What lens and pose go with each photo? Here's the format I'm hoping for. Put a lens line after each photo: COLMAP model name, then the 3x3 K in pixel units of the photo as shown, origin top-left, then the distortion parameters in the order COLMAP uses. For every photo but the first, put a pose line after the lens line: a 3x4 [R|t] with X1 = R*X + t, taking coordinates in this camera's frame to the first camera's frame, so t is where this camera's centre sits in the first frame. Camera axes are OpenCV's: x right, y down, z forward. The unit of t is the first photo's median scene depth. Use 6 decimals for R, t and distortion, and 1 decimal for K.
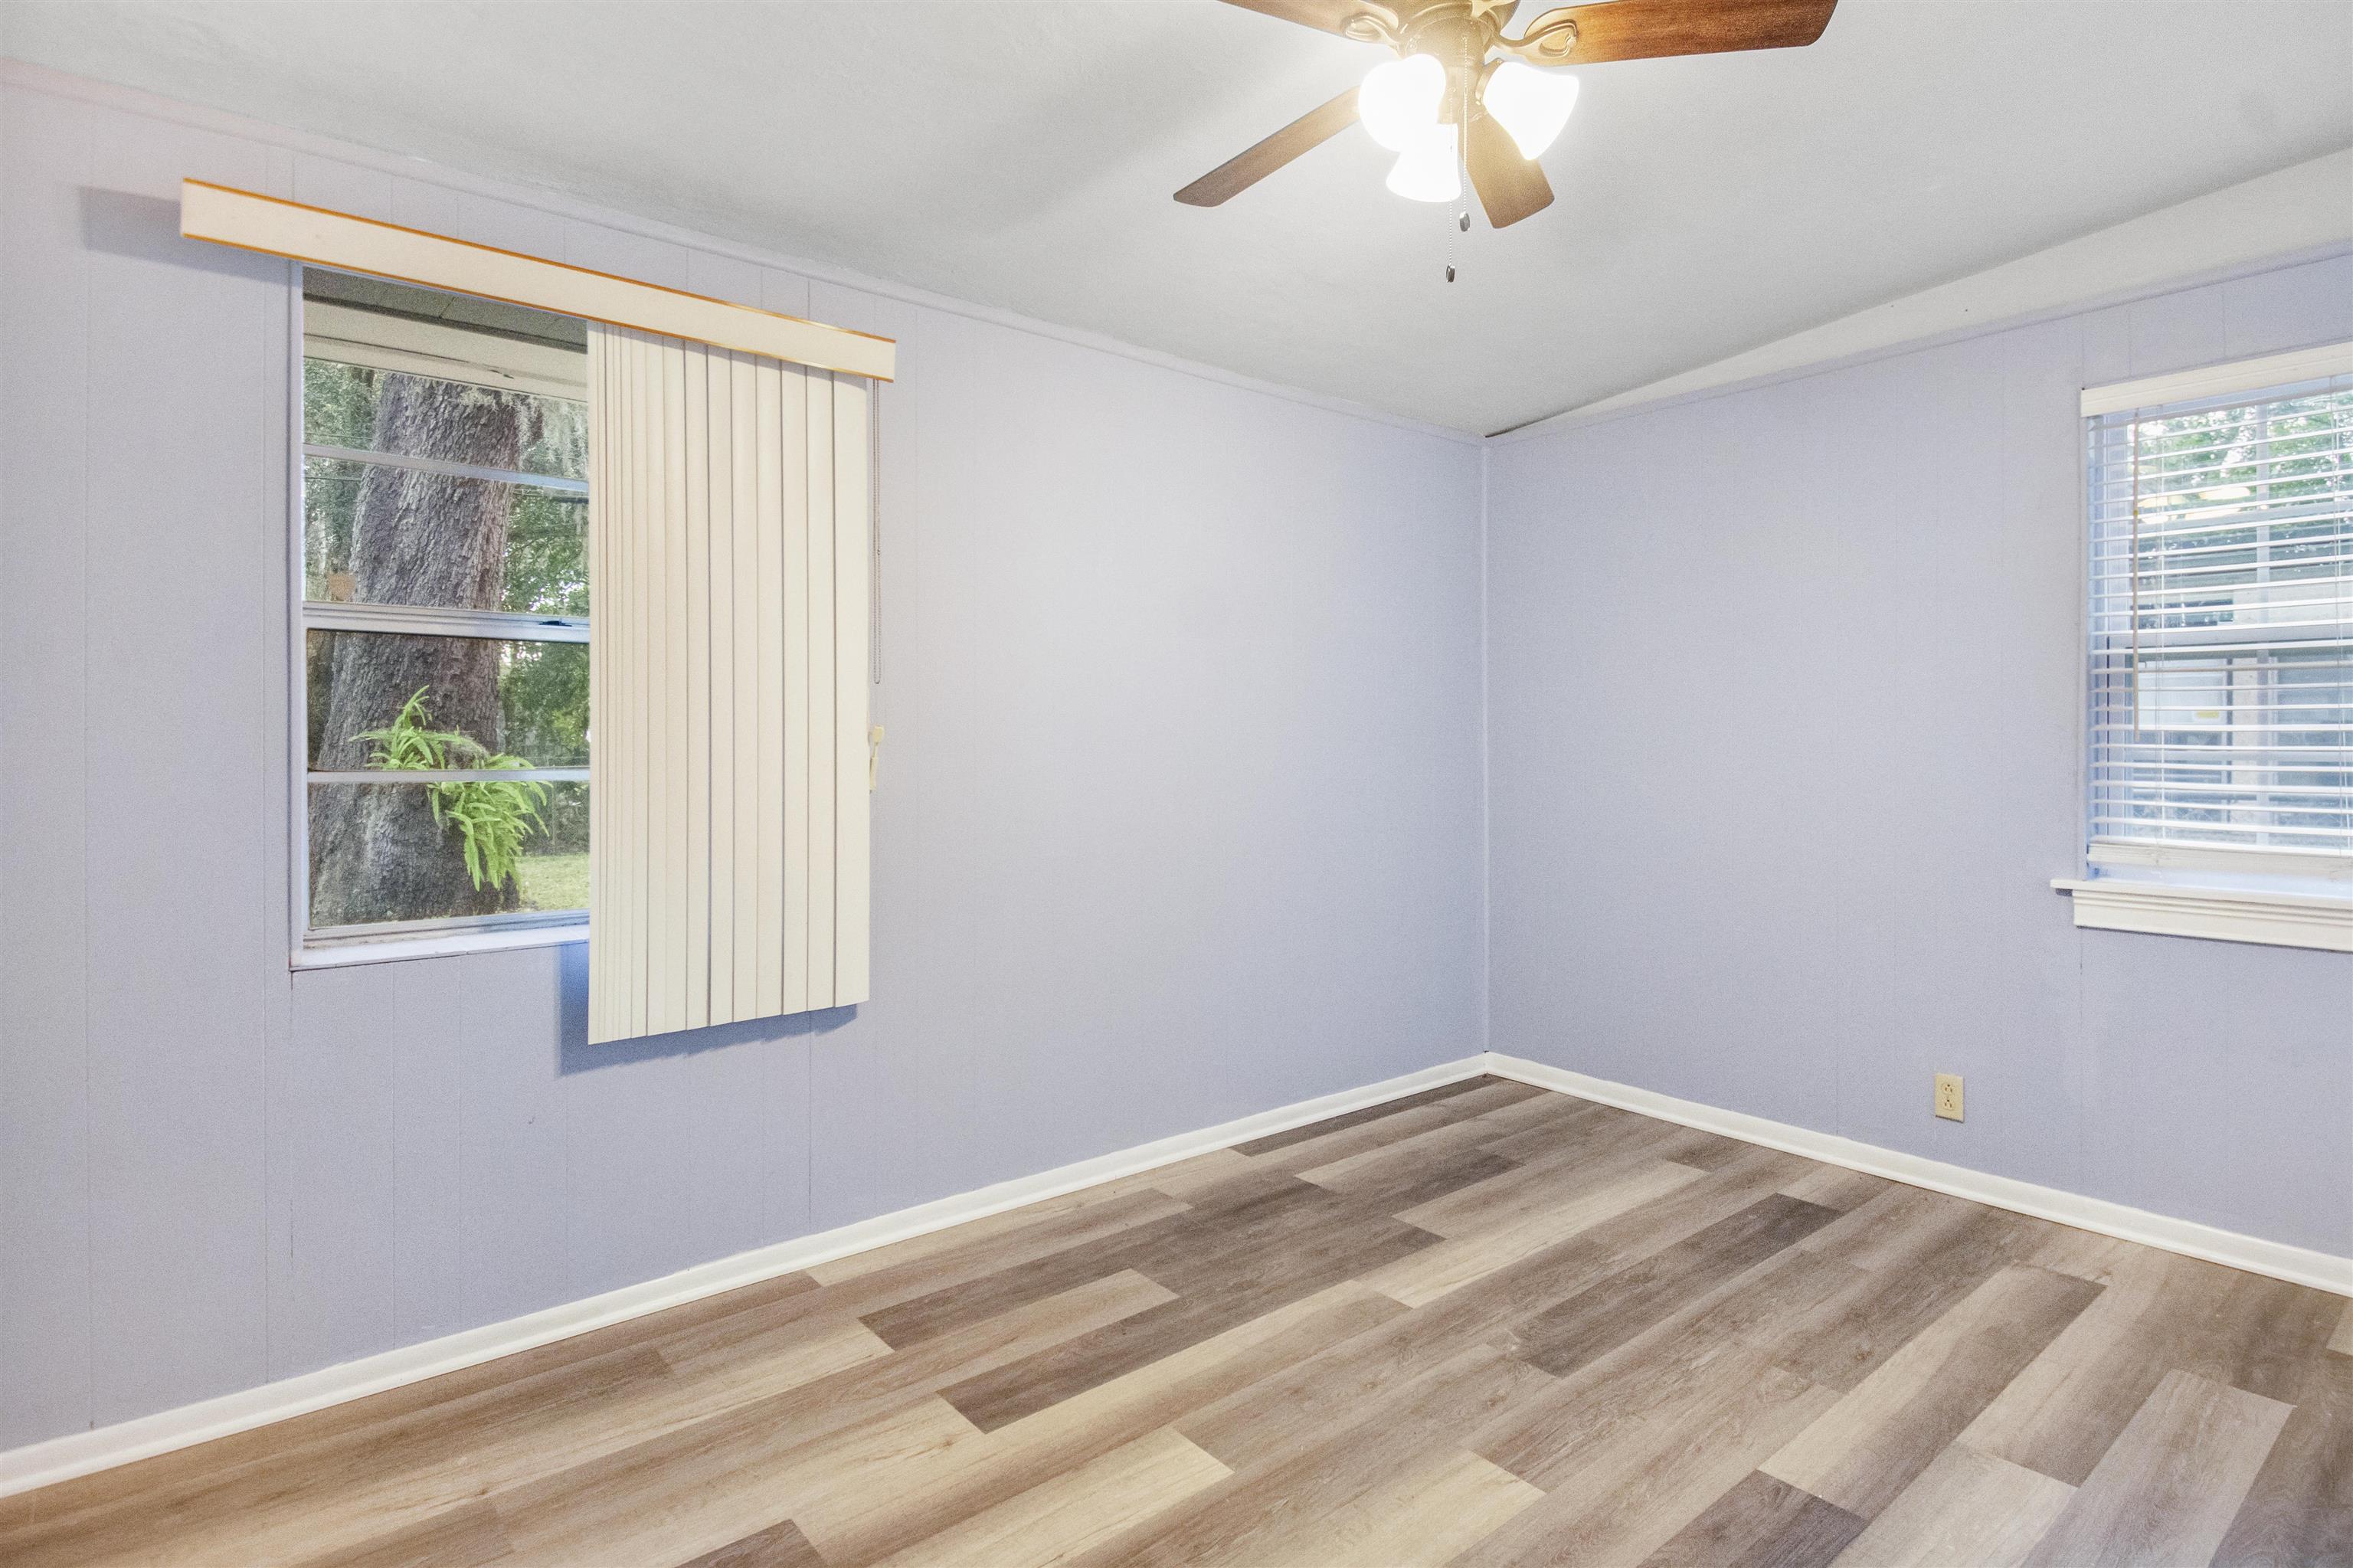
lens RADIAL K [[1205.1, 0, 1178.8], [0, 1205.1, 771.0], [0, 0, 1]] dist [0.016714, -0.017085]
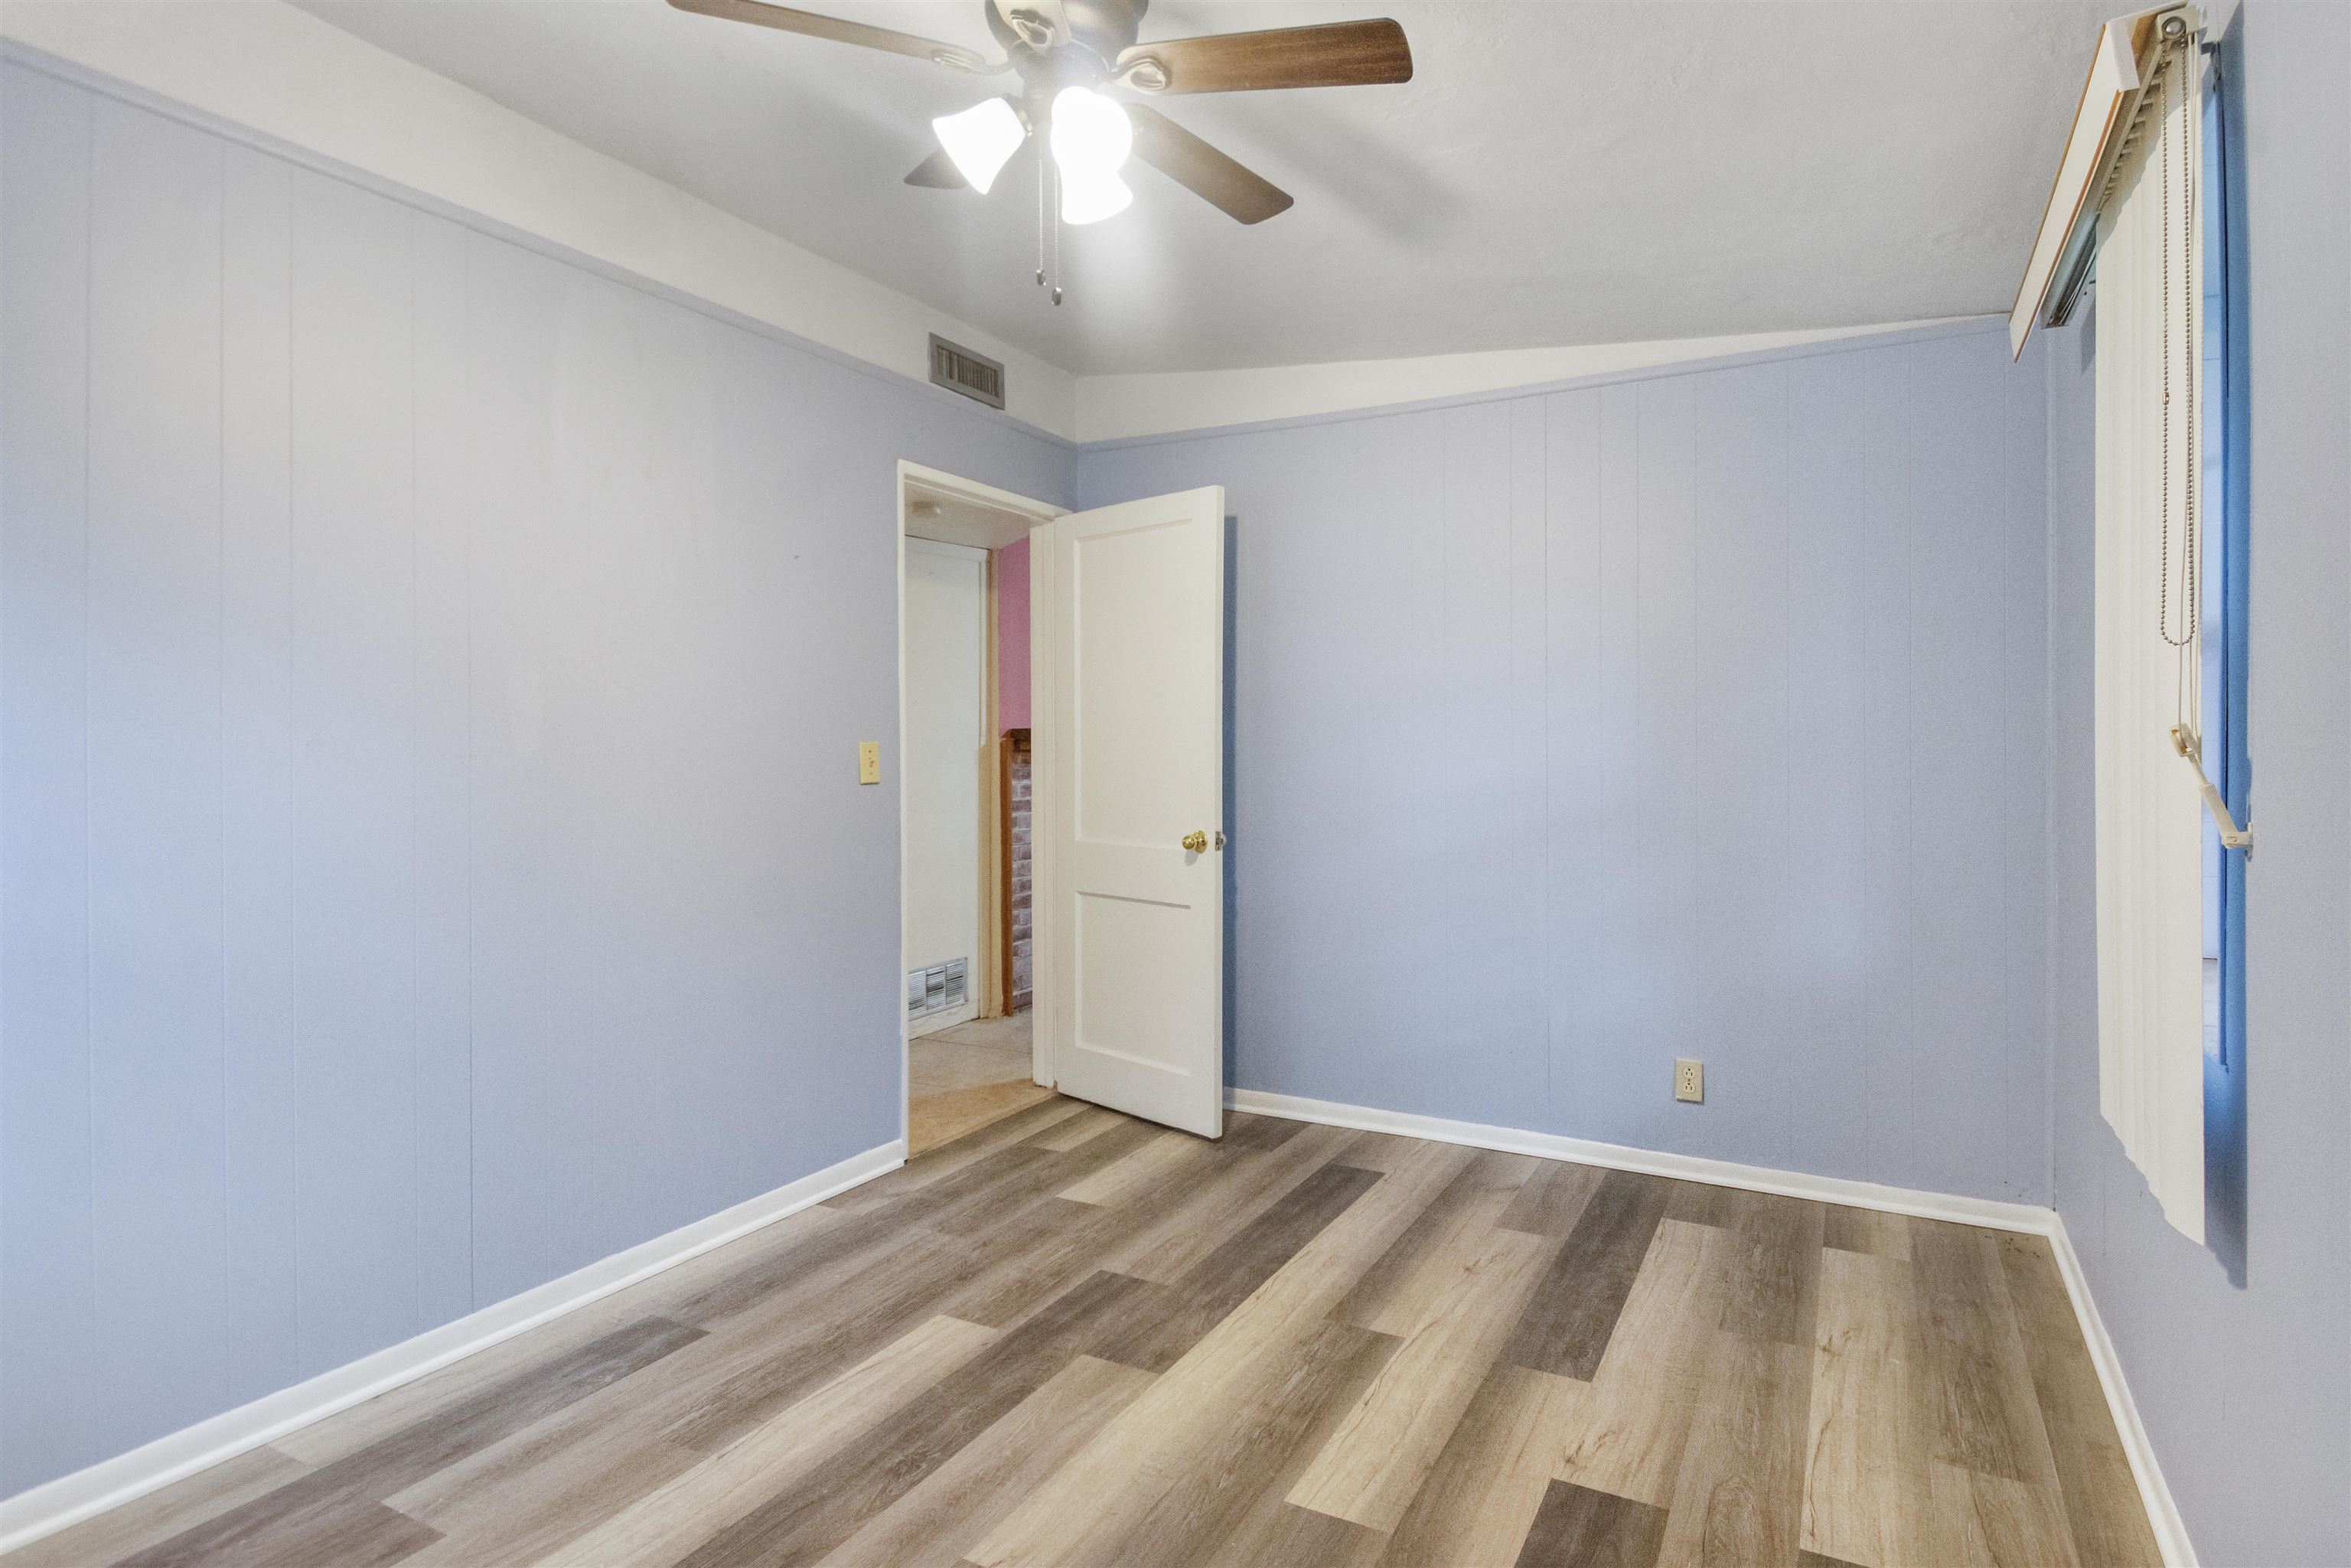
lens RADIAL K [[1204.0, 0, 1177.4], [0, 1204.0, 765.9], [0, 0, 1]] dist [0.016714, -0.017085]
pose [[-0.931597, 0.005637, -0.363449, 0.442265], [-0.007237, 0.999394, 0.034049, -0.028940], [0.363421, 0.034351, -0.930992, 1.739650]]
